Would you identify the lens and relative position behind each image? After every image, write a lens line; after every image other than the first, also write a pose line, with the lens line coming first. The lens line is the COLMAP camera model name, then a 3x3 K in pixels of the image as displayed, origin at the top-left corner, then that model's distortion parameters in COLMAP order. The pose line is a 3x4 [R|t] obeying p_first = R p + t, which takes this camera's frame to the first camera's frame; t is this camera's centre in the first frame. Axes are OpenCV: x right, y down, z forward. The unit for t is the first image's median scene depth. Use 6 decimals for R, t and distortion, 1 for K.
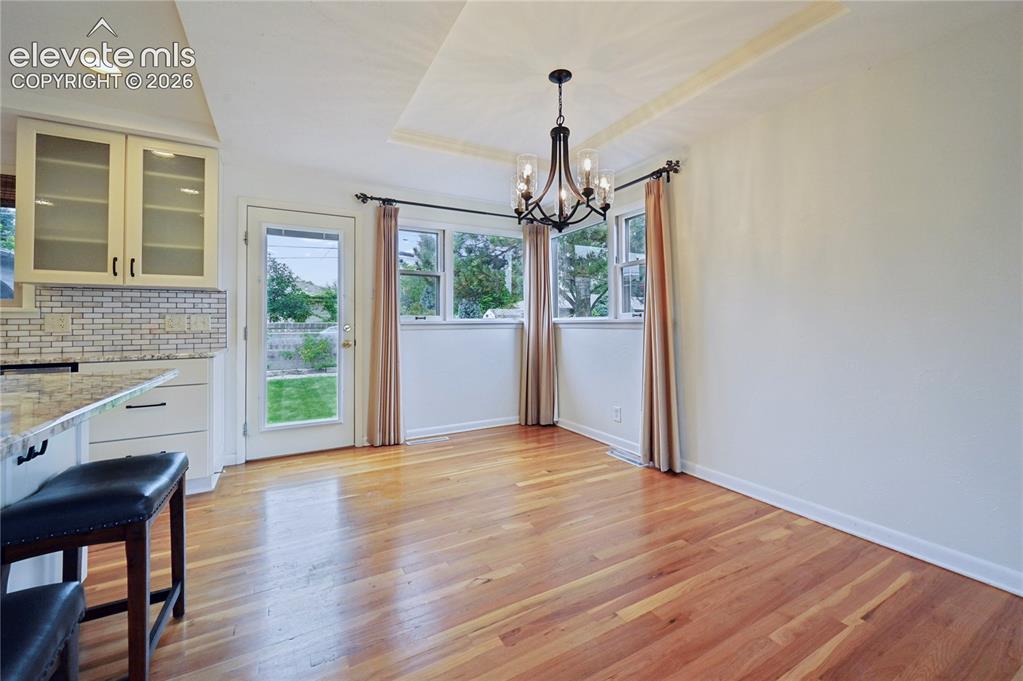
lens RADIAL K [[411.0, 0, 509.7], [0, 411.0, 319.3], [0, 0, 1]] dist [-0.004432, -0.000594]
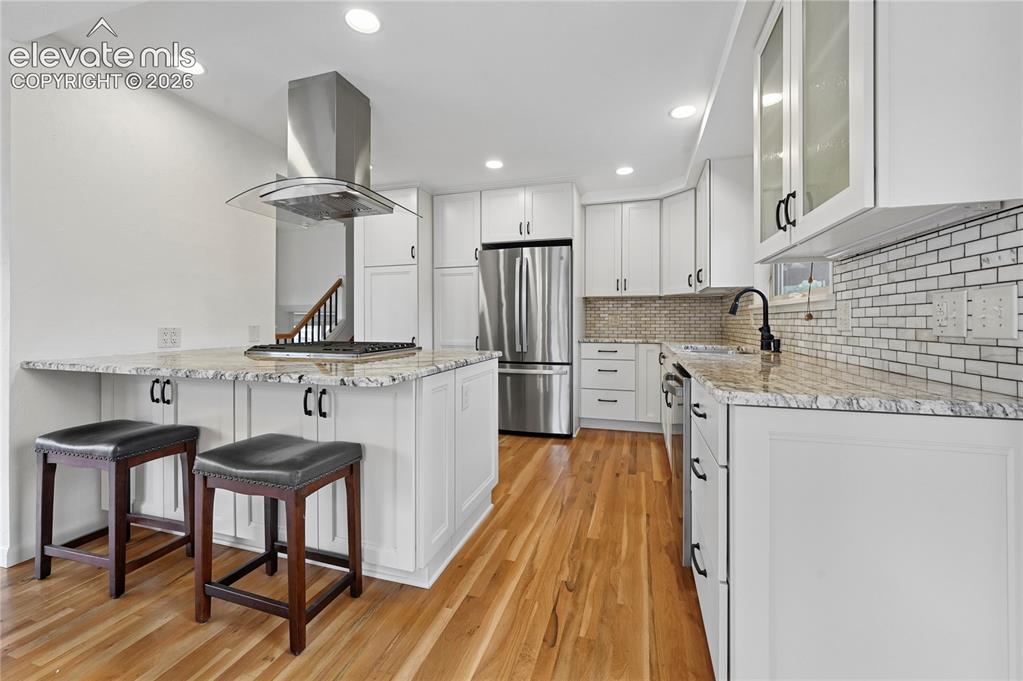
lens RADIAL K [[411.0, 0, 509.7], [0, 411.0, 319.3], [0, 0, 1]] dist [-0.004432, -0.000594]
pose [[-0.728178, 0.005172, -0.685369, -0.280827], [0.015022, 0.999852, -0.008415, 0.011176], [0.685224, -0.016423, -0.728147, 1.067811]]
